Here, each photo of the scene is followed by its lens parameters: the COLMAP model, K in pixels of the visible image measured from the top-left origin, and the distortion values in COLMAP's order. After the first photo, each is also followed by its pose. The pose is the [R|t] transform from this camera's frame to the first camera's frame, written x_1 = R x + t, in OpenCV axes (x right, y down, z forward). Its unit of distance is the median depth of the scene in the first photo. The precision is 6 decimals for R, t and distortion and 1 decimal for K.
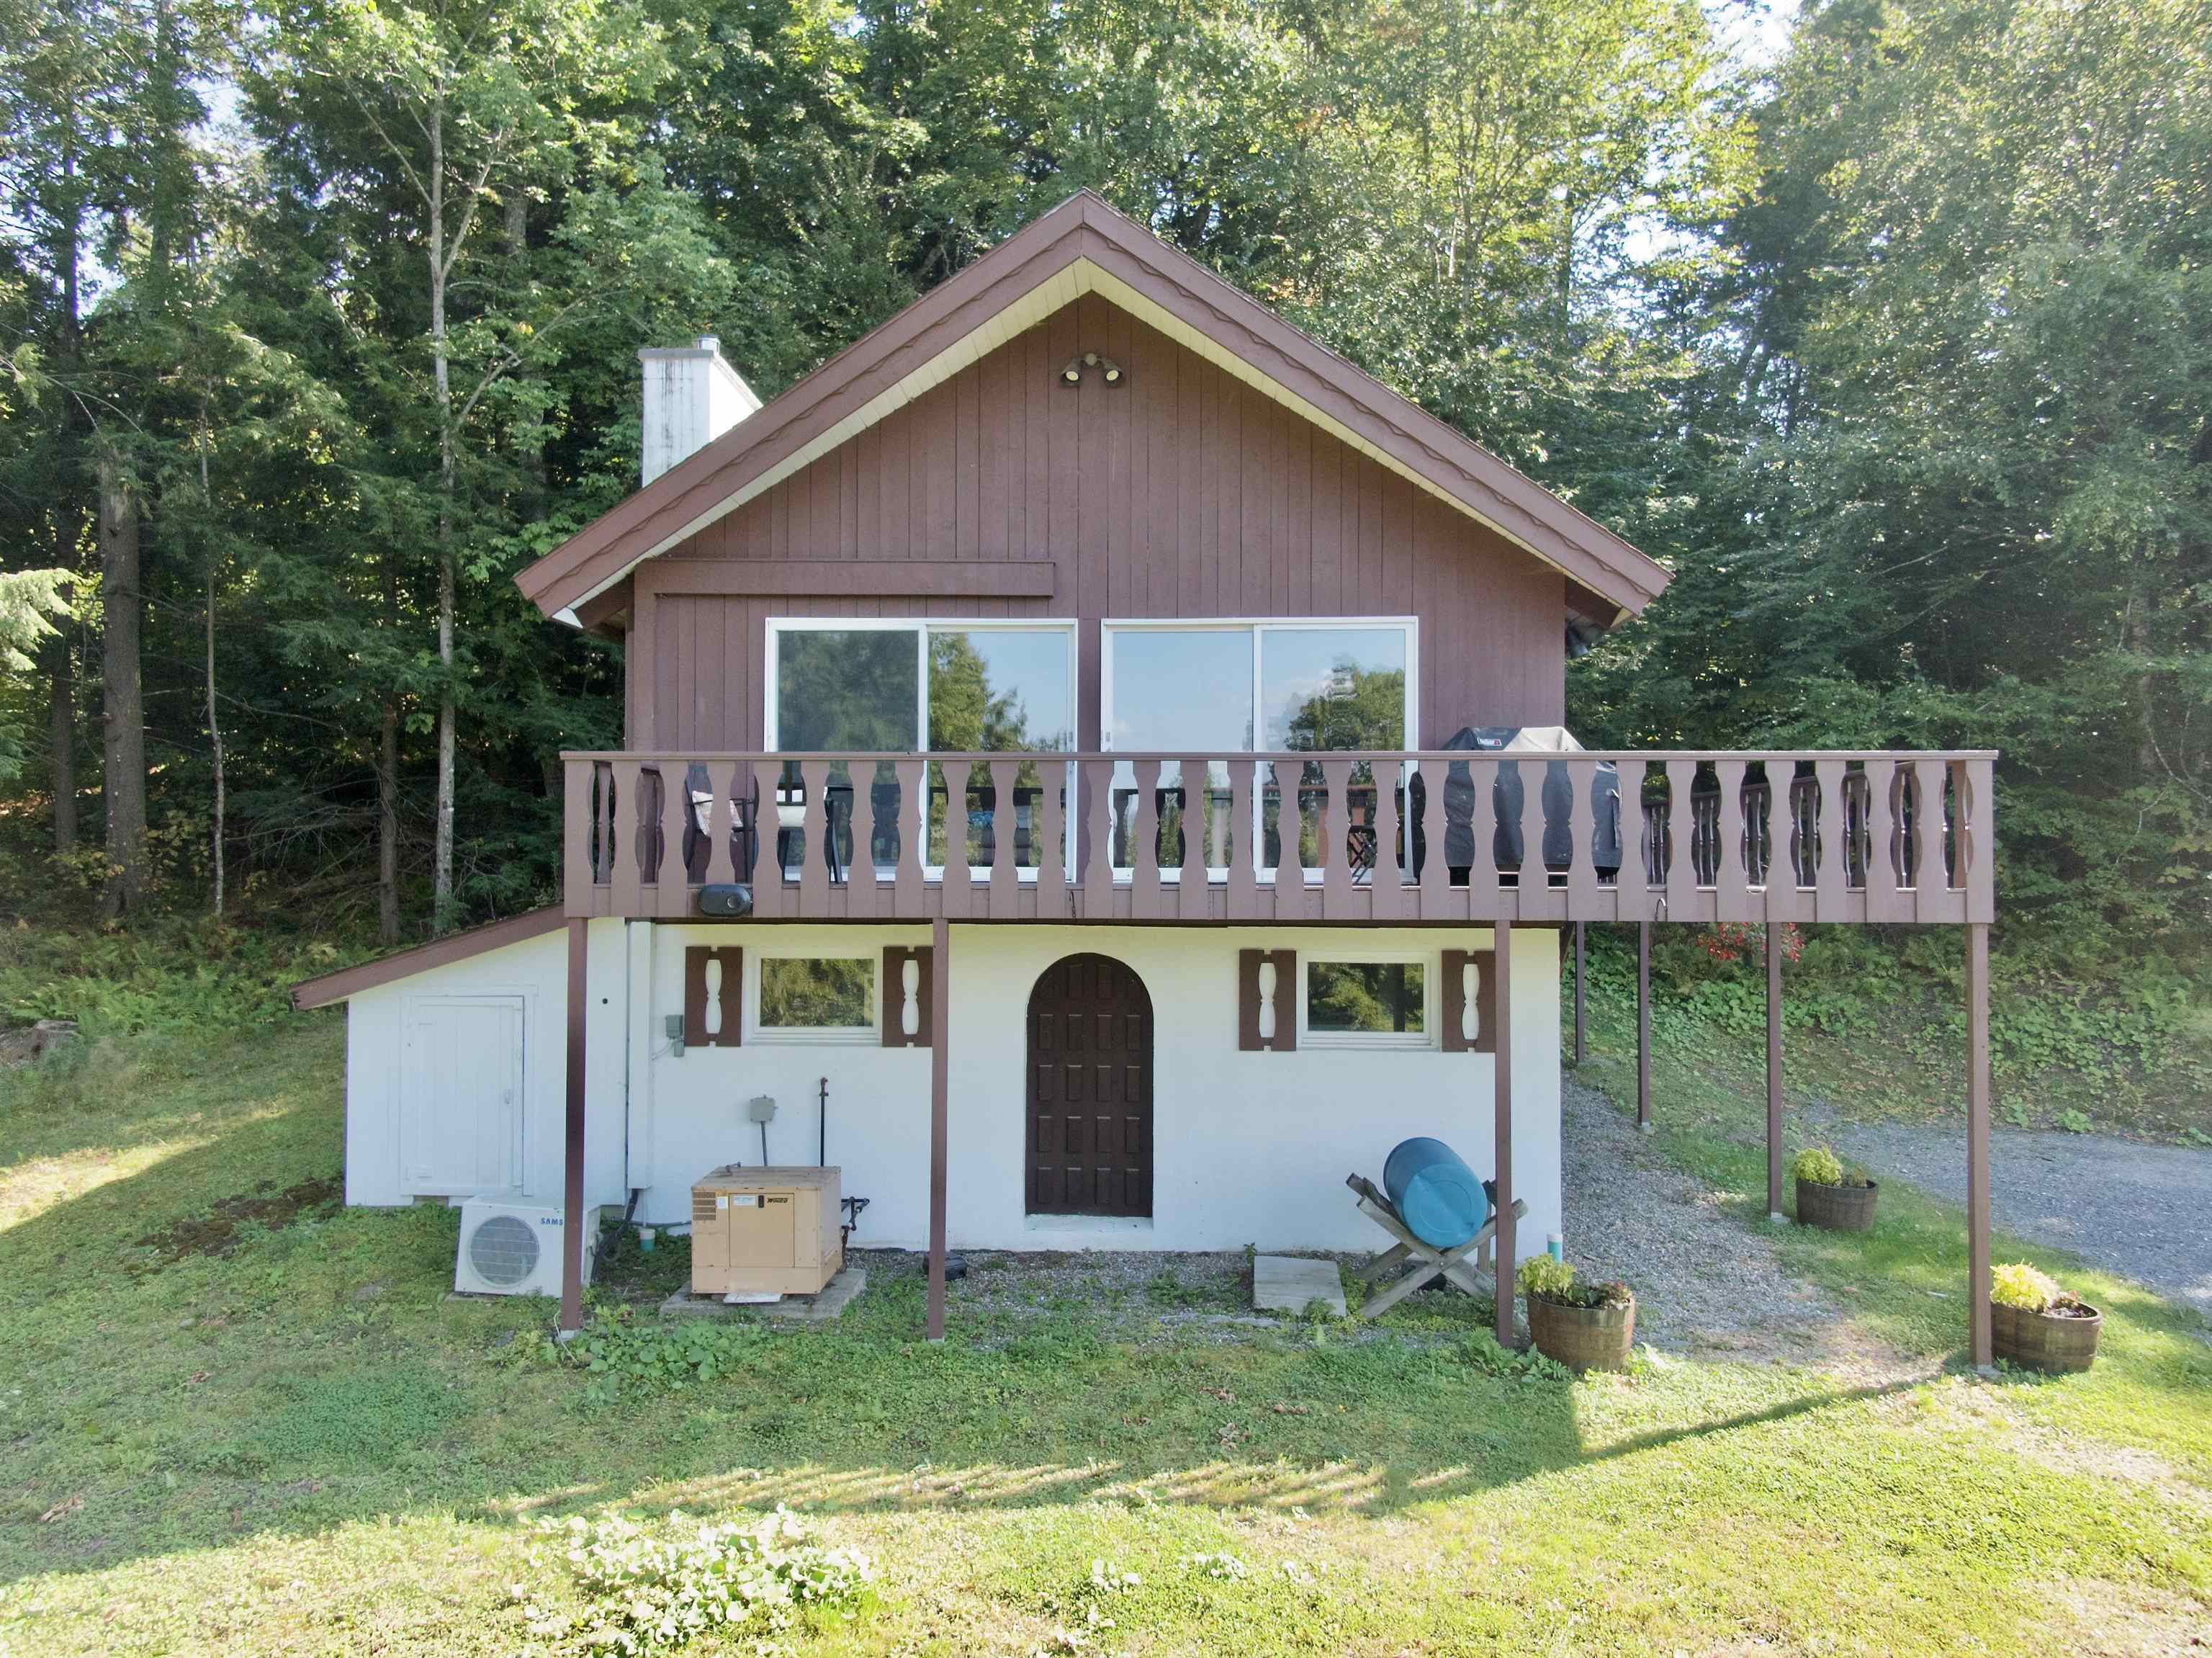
lens RADIAL K [[1555.7, 0, 1106.0], [0, 1555.7, 829.0], [0, 0, 1]] dist [0.002008, -0.001819]
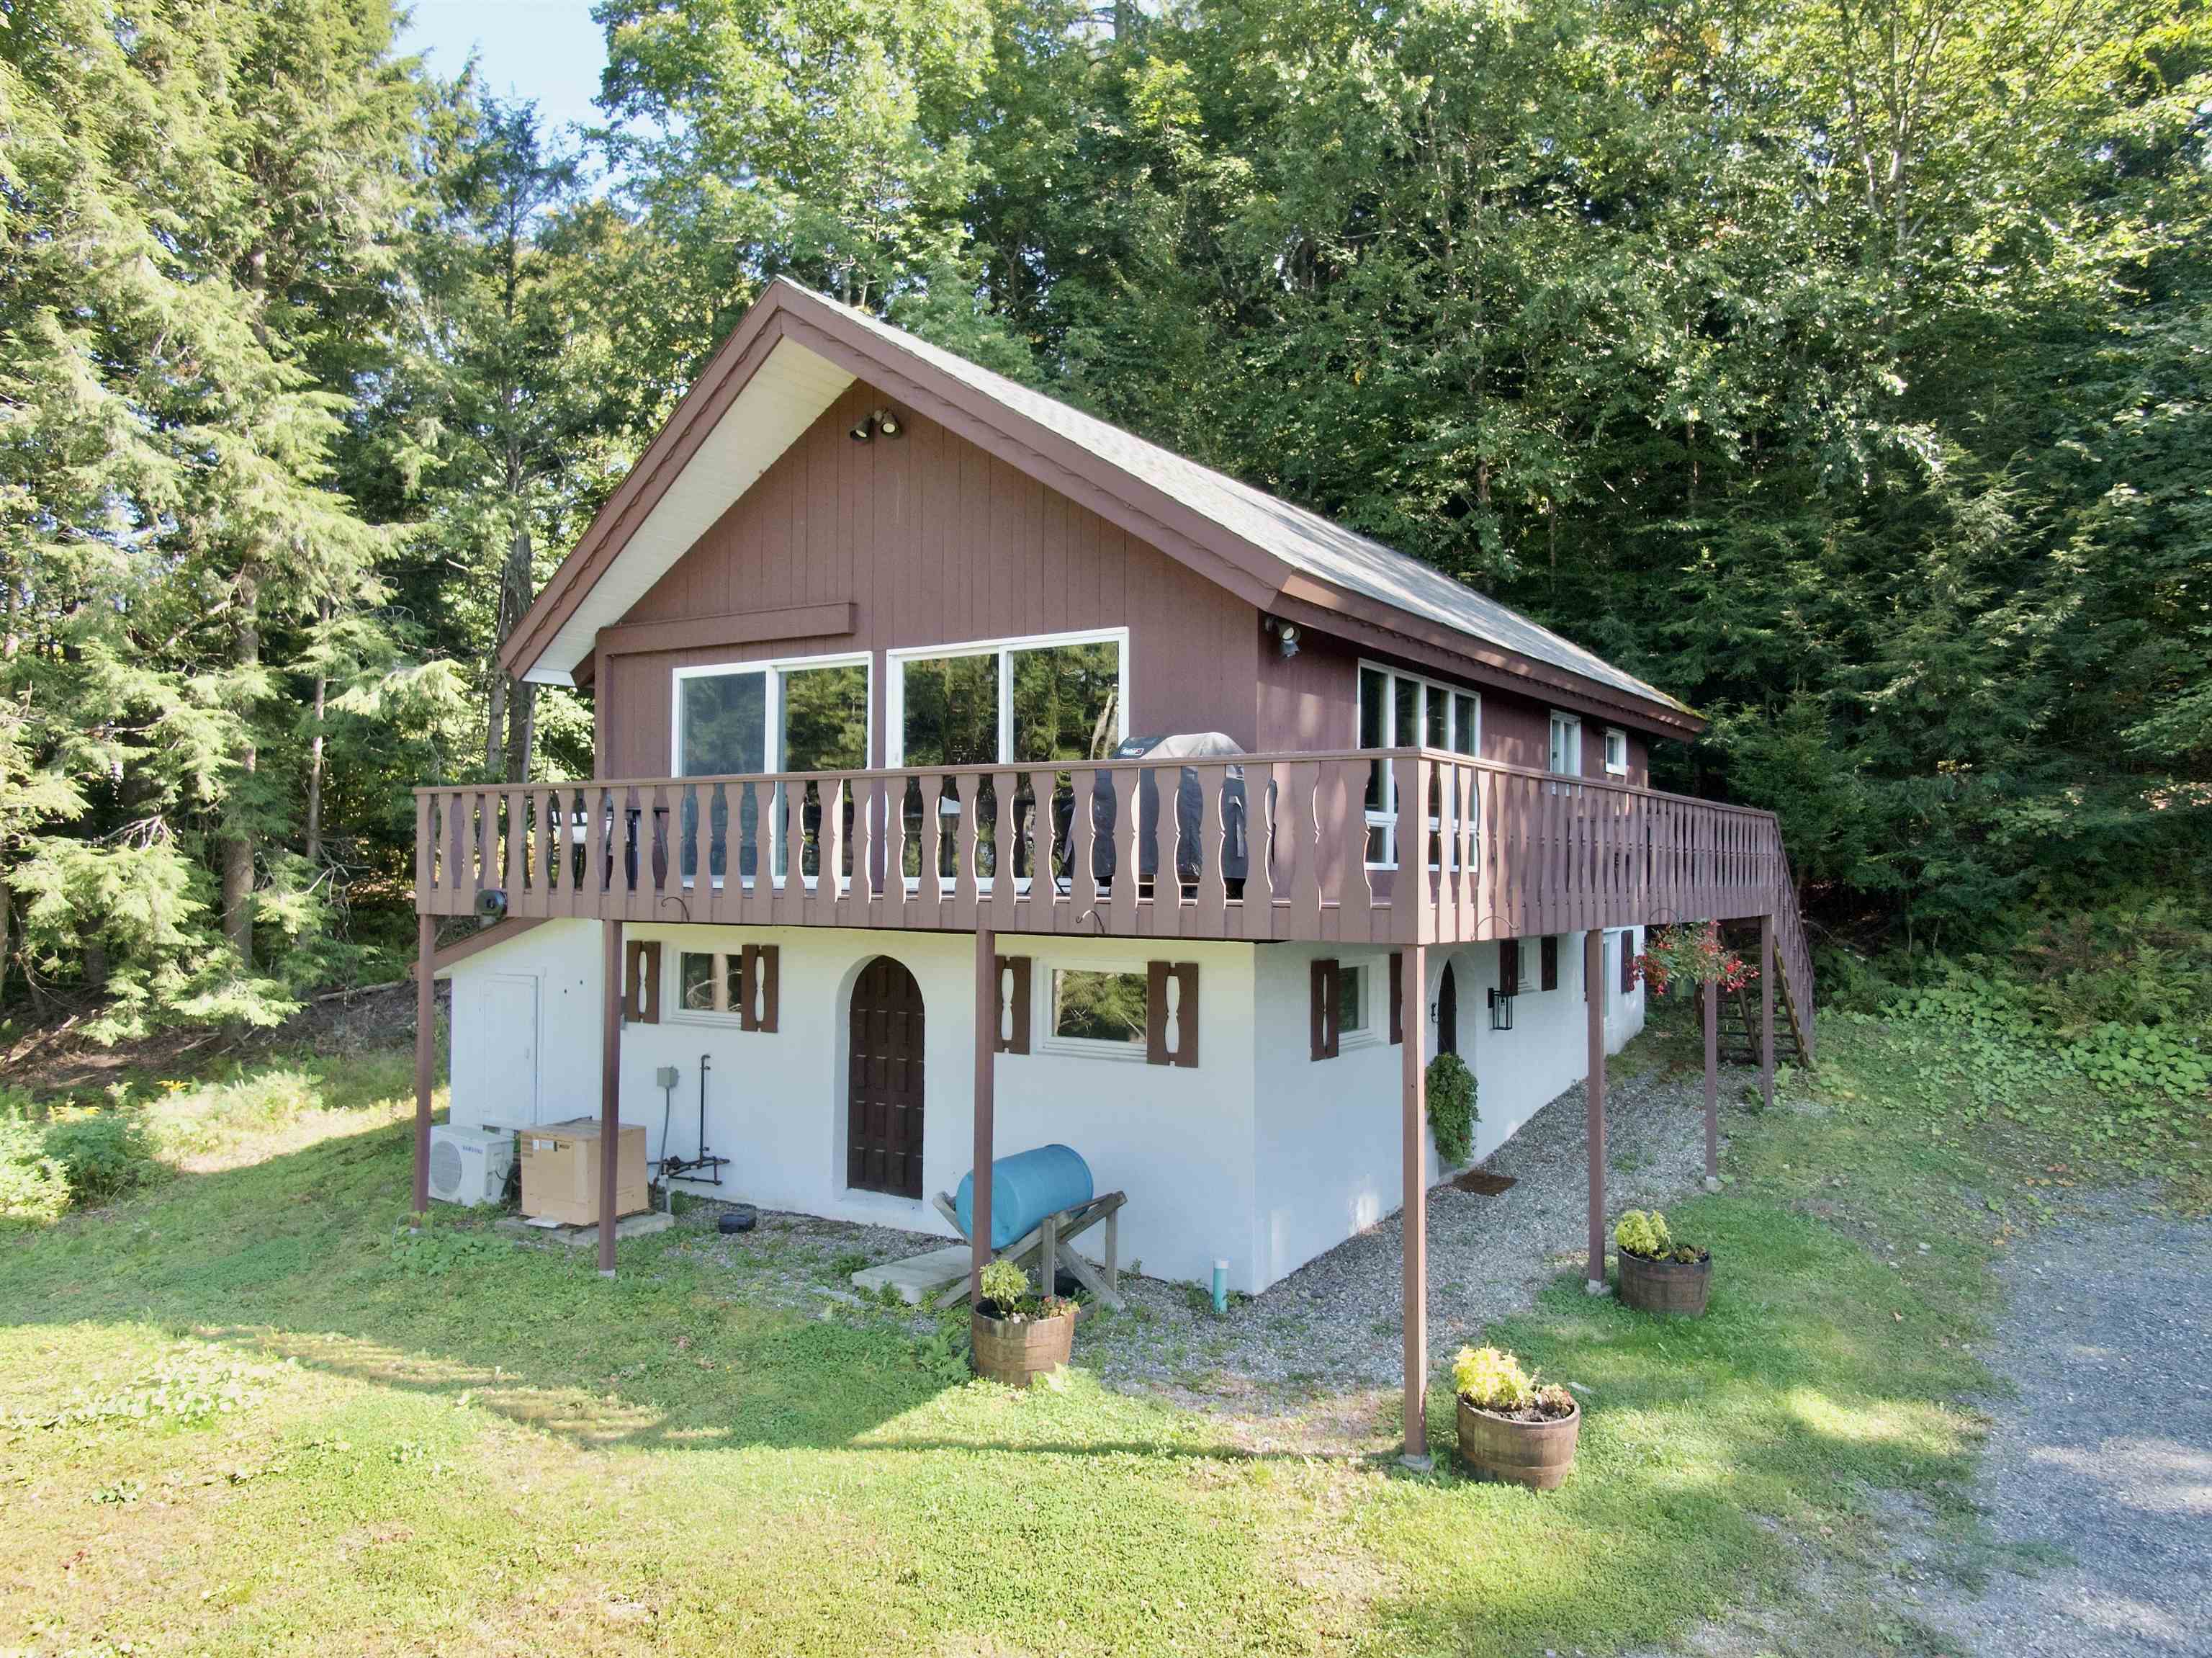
lens RADIAL K [[1527.9, 0, 1101.7], [0, 1527.9, 864.3], [0, 0, 1]] dist [0.002788, -0.001012]
pose [[0.866828, -0.000701, -0.498606, 0.686398], [0.008125, 0.999886, 0.012720, 0.003030], [0.498540, -0.015077, 0.866735, 0.148648]]
